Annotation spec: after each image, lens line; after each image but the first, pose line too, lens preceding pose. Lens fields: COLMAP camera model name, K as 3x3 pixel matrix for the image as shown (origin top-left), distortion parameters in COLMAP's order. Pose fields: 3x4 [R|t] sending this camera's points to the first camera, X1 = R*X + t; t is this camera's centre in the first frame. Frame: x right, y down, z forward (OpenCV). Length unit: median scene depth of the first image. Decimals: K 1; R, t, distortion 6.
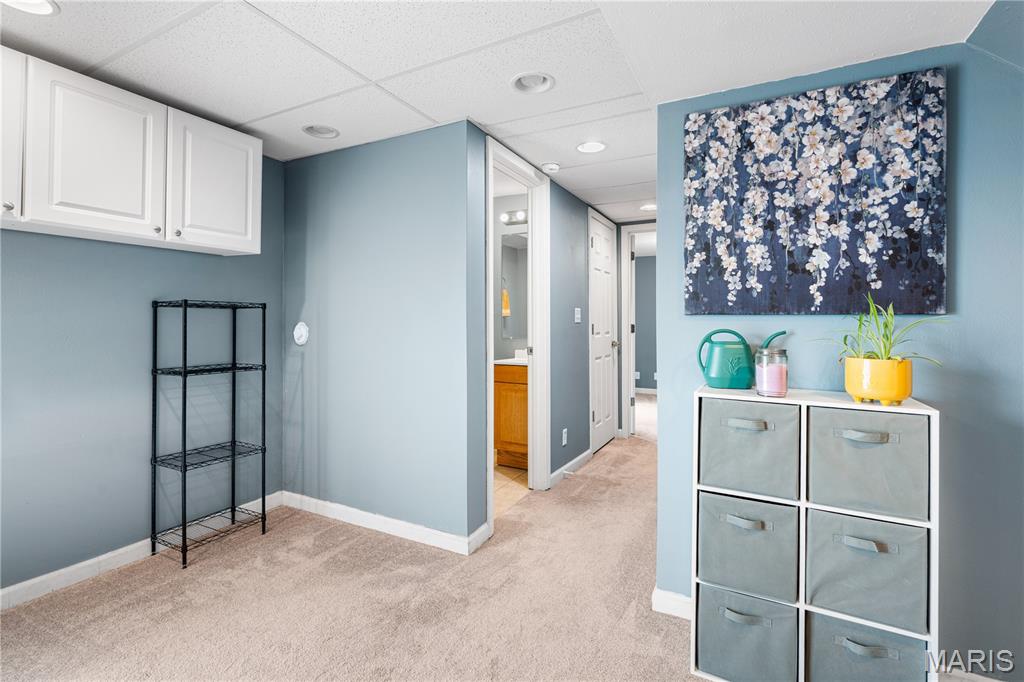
lens RADIAL K [[468.6, 0, 510.8], [0, 468.6, 314.2], [0, 0, 1]] dist [-0.004335, 0.000993]
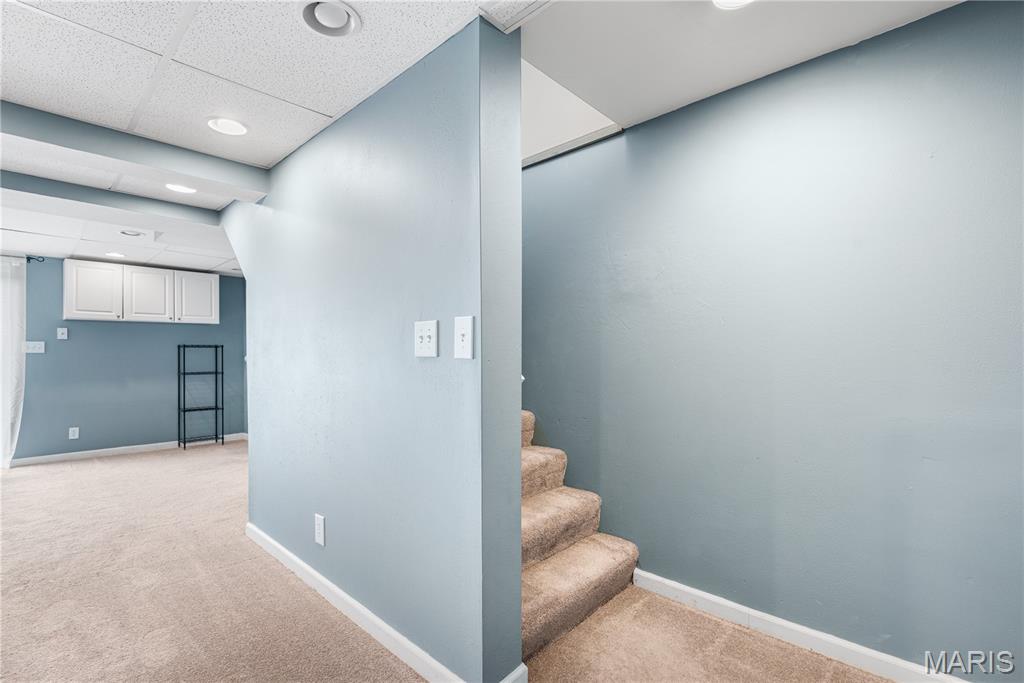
lens RADIAL K [[468.6, 0, 510.3], [0, 468.6, 350.0], [0, 0, 1]] dist [-0.004335, 0.000993]
pose [[0.961669, -0.010291, -0.274020, 2.090016], [0.011766, 0.999924, 0.003737, 0.013031], [0.273961, -0.006818, 0.961717, -1.173041]]
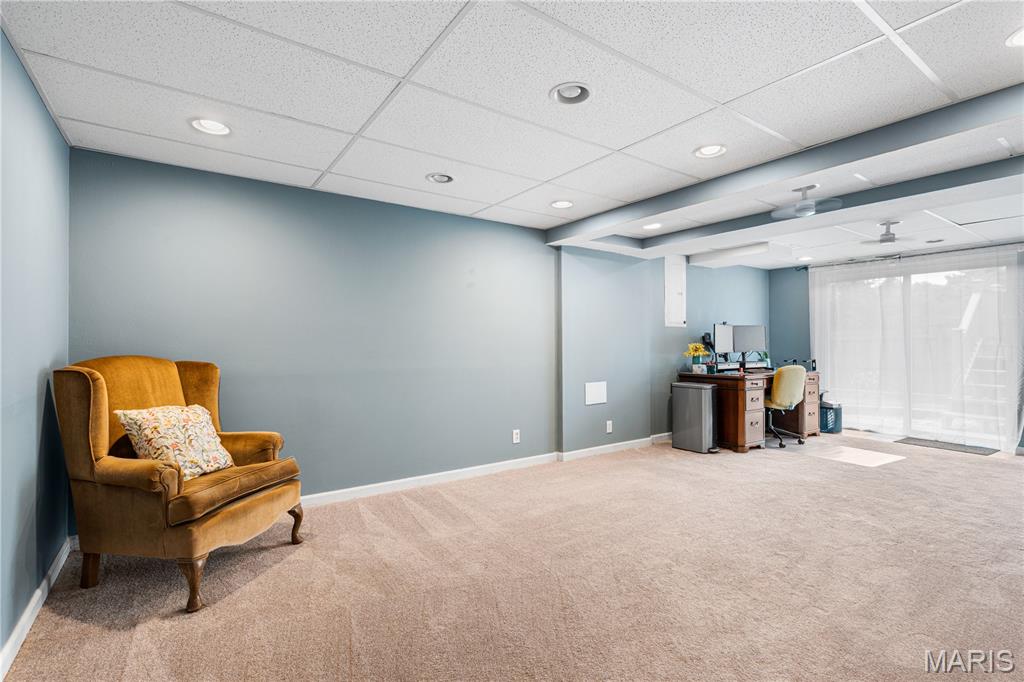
lens RADIAL K [[468.6, 0, 511.2], [0, 468.6, 339.8], [0, 0, 1]] dist [-0.004335, 0.000993]
pose [[-0.464111, -0.010629, -0.885713, 2.308831], [0.011706, 0.999767, -0.018132, 0.022953], [0.885700, -0.018783, -0.463879, -0.693961]]
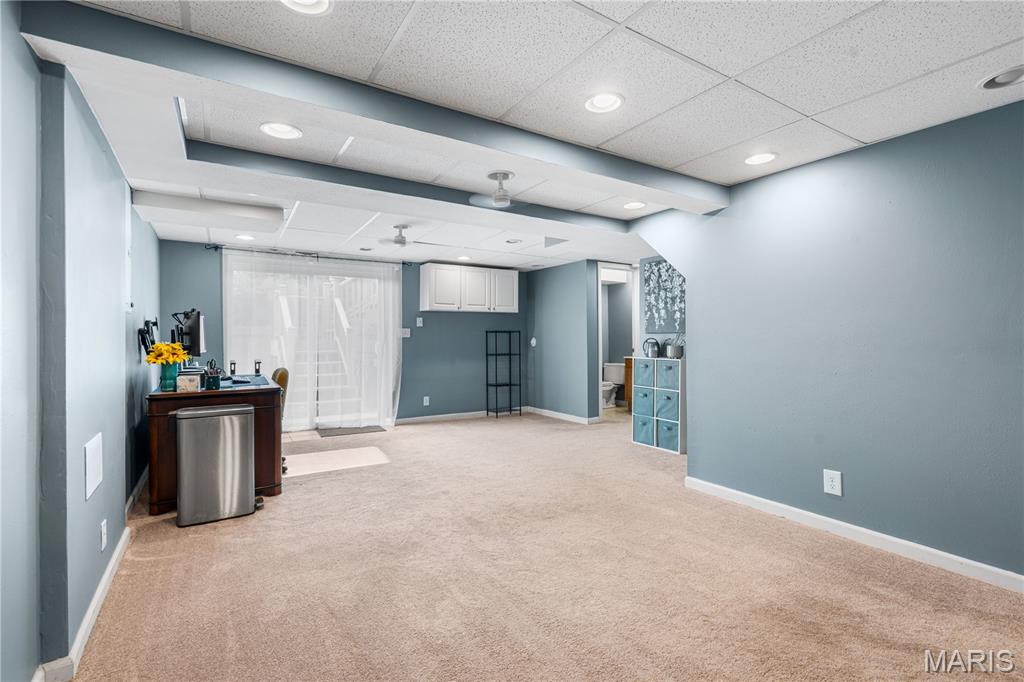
lens RADIAL K [[468.6, 0, 508.6], [0, 468.6, 341.3], [0, 0, 1]] dist [-0.004335, 0.000993]
pose [[0.863363, -0.004647, -0.504563, 1.111807], [0.013816, 0.999800, 0.014433, -0.003175], [0.504395, -0.019431, 0.863254, -1.944042]]
